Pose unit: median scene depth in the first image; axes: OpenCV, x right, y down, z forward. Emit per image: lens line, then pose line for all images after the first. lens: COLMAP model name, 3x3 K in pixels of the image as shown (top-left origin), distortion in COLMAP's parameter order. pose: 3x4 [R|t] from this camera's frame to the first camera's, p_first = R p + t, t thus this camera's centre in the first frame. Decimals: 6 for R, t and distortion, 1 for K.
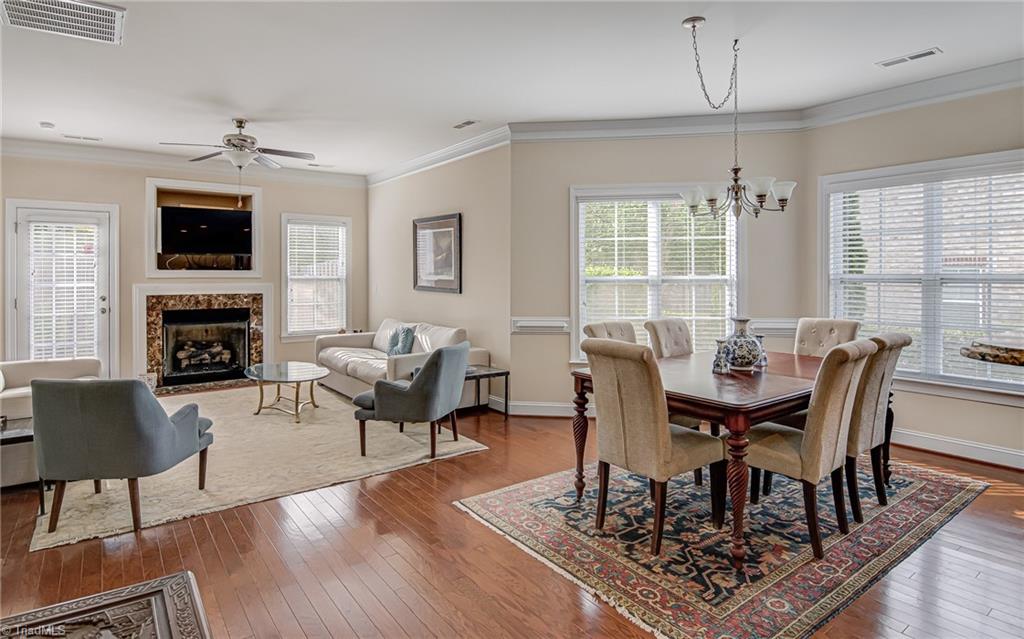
lens RADIAL K [[549.2, 0, 507.5], [0, 549.2, 278.4], [0, 0, 1]] dist [-0.004997, -0.001703]
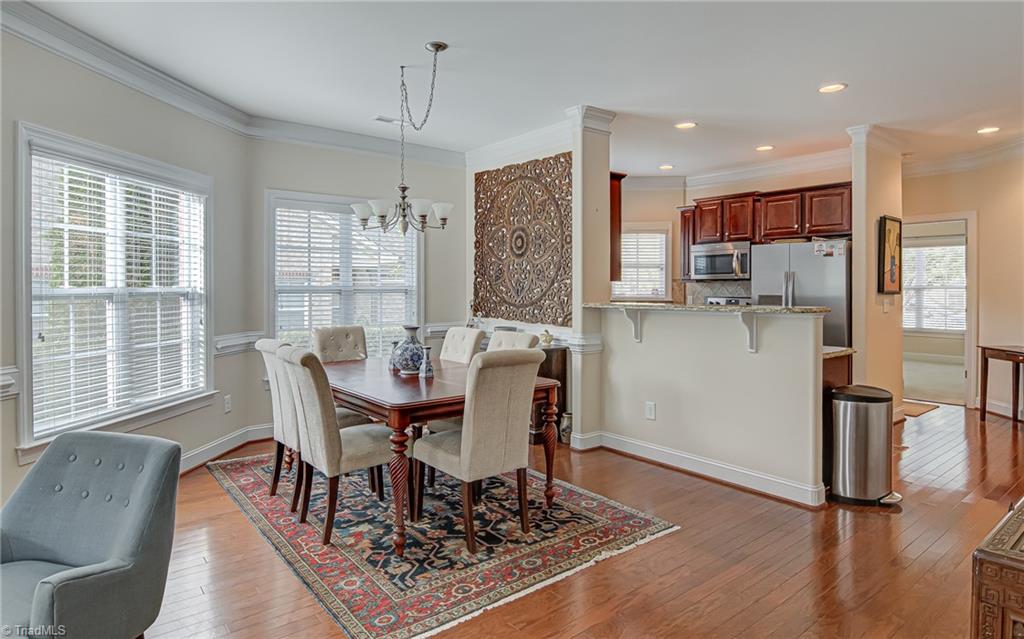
lens RADIAL K [[571.9, 0, 510.3], [0, 571.9, 286.3], [0, 0, 1]] dist [-0.005380, -0.011229]
pose [[-0.037615, 0.001735, 0.999291, -0.363766], [0.005439, 0.999984, -0.001532, -0.001852], [-0.999278, 0.005377, -0.037624, 0.431045]]
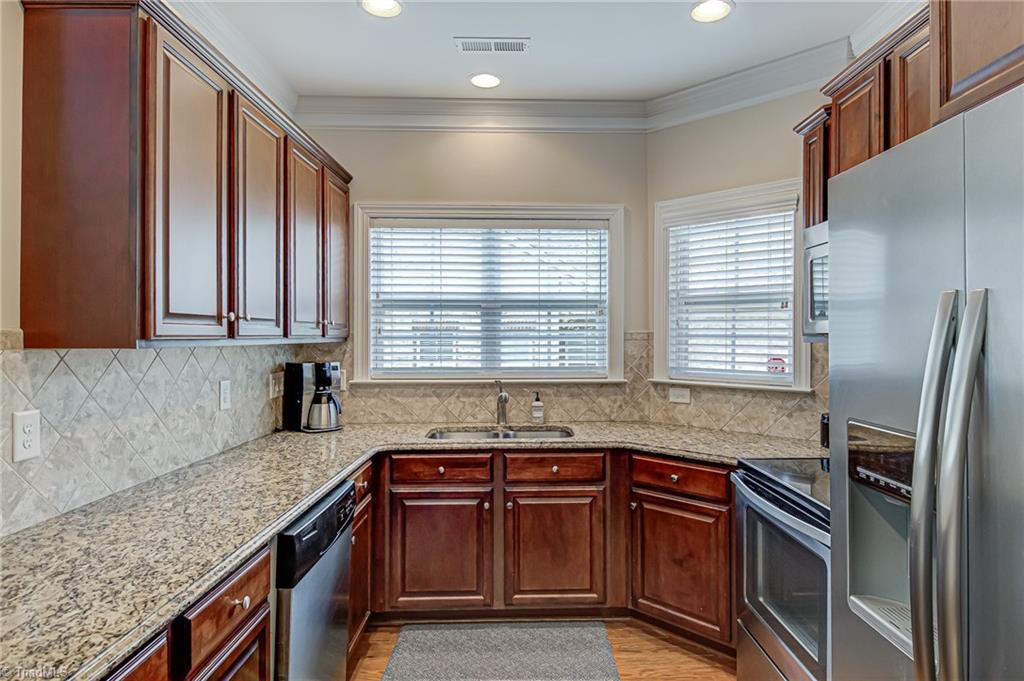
lens RADIAL K [[581.7, 0, 535.2], [0, 581.7, 332.3], [0, 0, 1]] dist [0.020832, -0.020553]
pose [[0.569105, 0.006605, 0.822238, 0.314998], [0.003426, 0.999940, -0.010404, -0.012874], [-0.822258, 0.008738, 0.569048, -0.020008]]
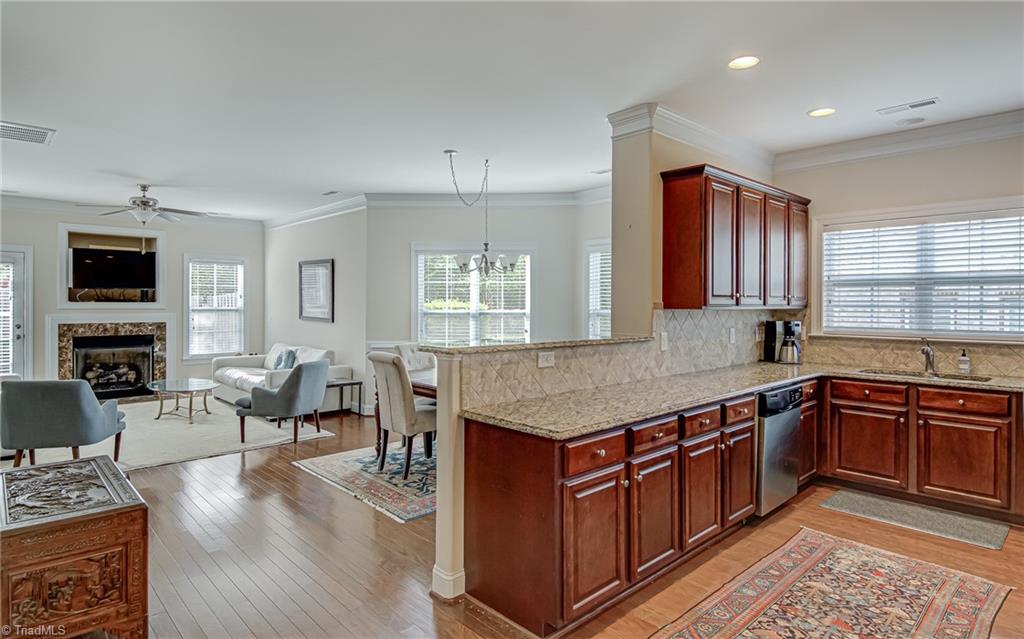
lens RADIAL K [[555.1, 0, 511.7], [0, 555.1, 305.1], [0, 0, 1]] dist [0.019963, -0.018056]
pose [[0.992758, 0.005183, 0.120017, 0.155622], [-0.005031, 0.999986, -0.001568, -0.011889], [-0.120023, 0.000952, 0.992771, -0.293633]]
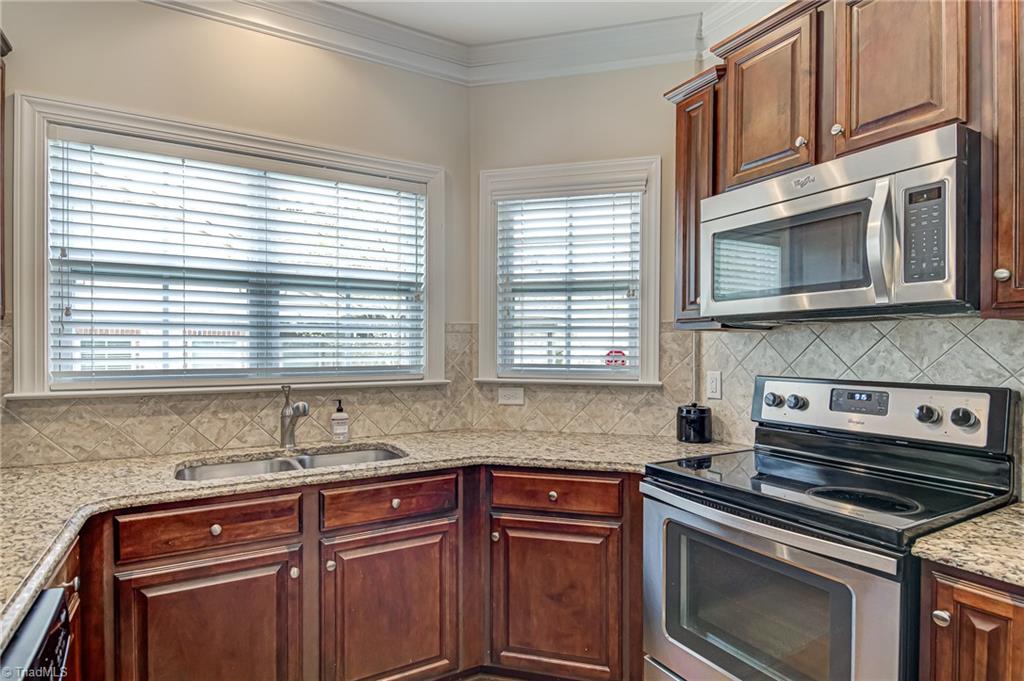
lens RADIAL K [[546.0, 0, 516.1], [0, 546.0, 351.8], [0, 0, 1]] dist [0.016034, -0.017080]
pose [[0.109864, -0.004053, 0.993938, 0.395169], [0.004896, 0.999982, 0.003536, 0.002373], [-0.993935, 0.004478, 0.109882, 0.116330]]
